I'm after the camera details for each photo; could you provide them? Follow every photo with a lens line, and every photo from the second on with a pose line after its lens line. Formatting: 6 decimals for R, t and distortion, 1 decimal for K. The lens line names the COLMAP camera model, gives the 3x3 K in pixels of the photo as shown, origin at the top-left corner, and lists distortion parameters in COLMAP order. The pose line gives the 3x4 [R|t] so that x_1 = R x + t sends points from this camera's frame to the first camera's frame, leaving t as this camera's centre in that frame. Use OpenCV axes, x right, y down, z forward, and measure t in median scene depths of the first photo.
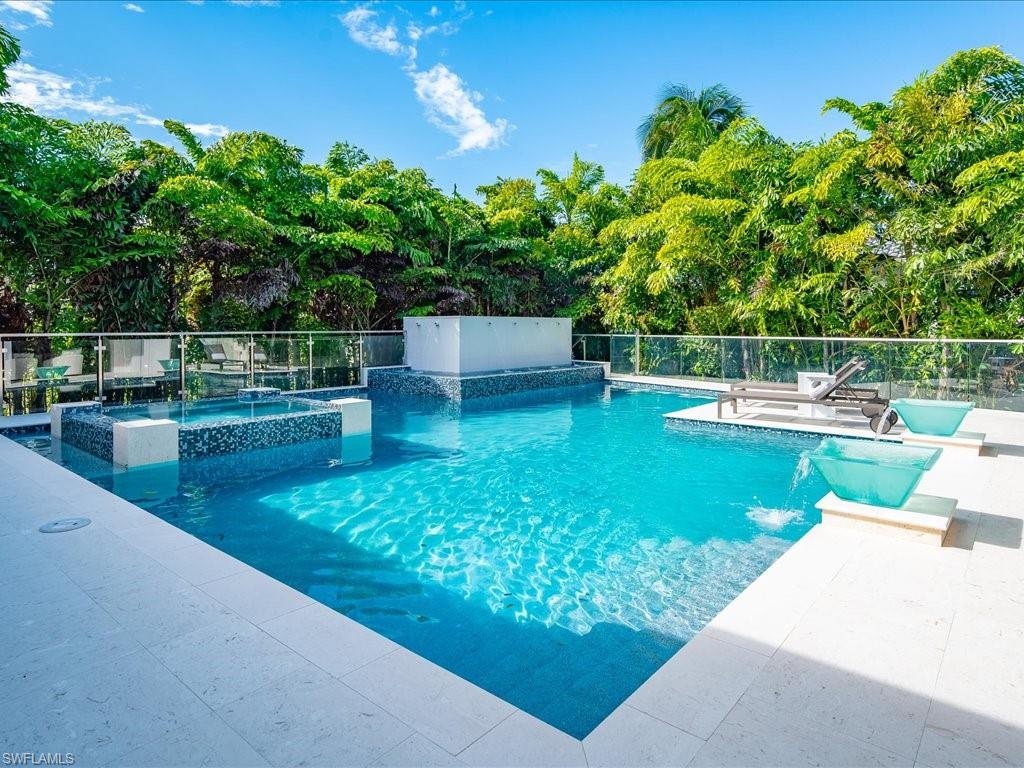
lens RADIAL K [[602.6, 0, 520.3], [0, 602.6, 386.5], [0, 0, 1]] dist [-0.007971, -0.001062]
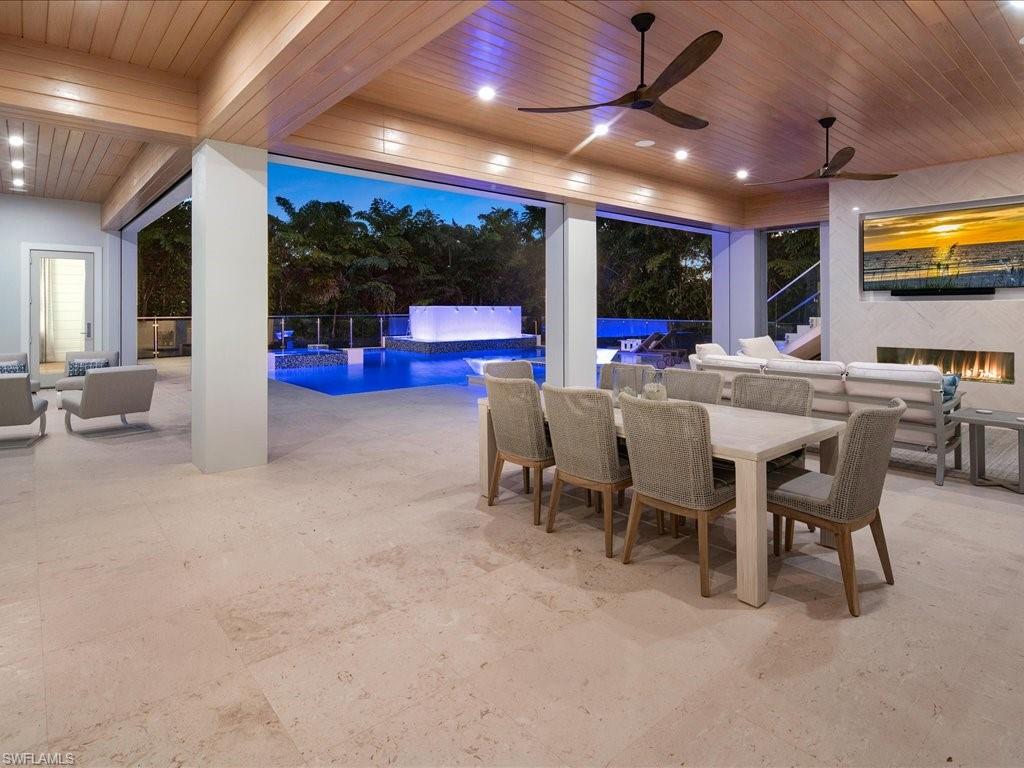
lens RADIAL K [[555.8, 0, 507.2], [0, 555.8, 386.0], [0, 0, 1]] dist [-0.002834, 0.000477]
pose [[0.987053, 0.023157, -0.158715, 0.370004], [-0.016769, 0.998999, 0.041470, 0.041686], [0.159516, -0.038272, 0.986453, -0.553440]]
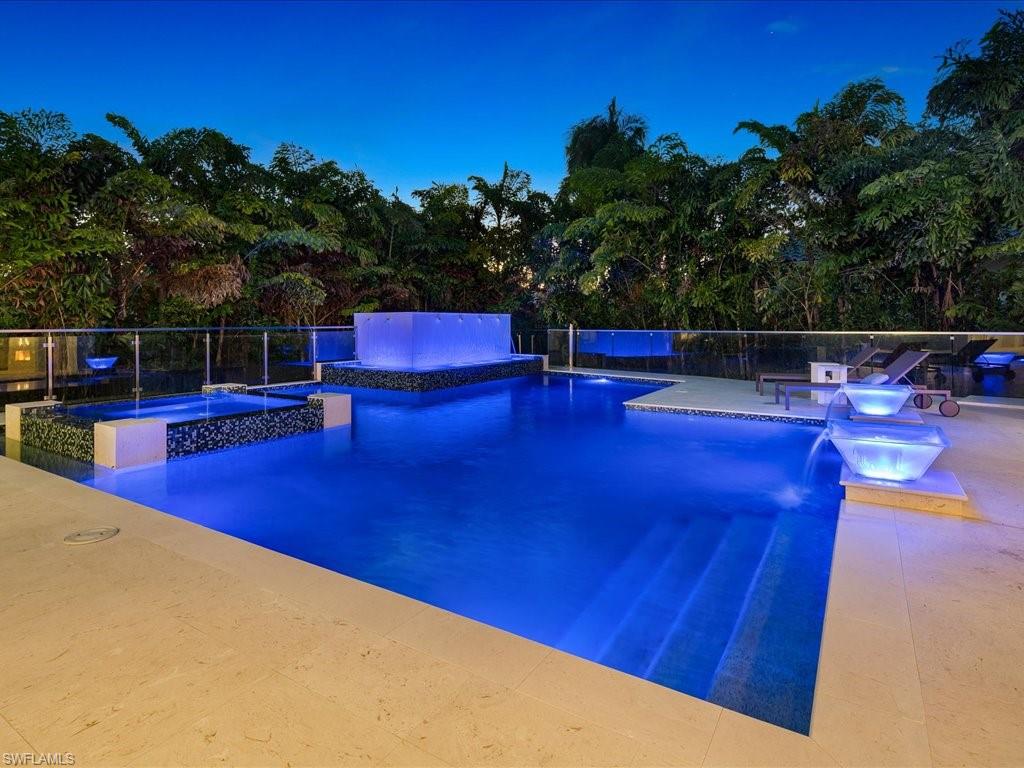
lens RADIAL K [[555.8, 0, 504.5], [0, 555.8, 377.3], [0, 0, 1]] dist [-0.002834, 0.000477]
pose [[0.992195, -0.014819, 0.123810, -0.064262], [0.014978, 0.999888, -0.000359, -0.000960], [-0.123790, 0.002210, 0.992306, 0.019802]]
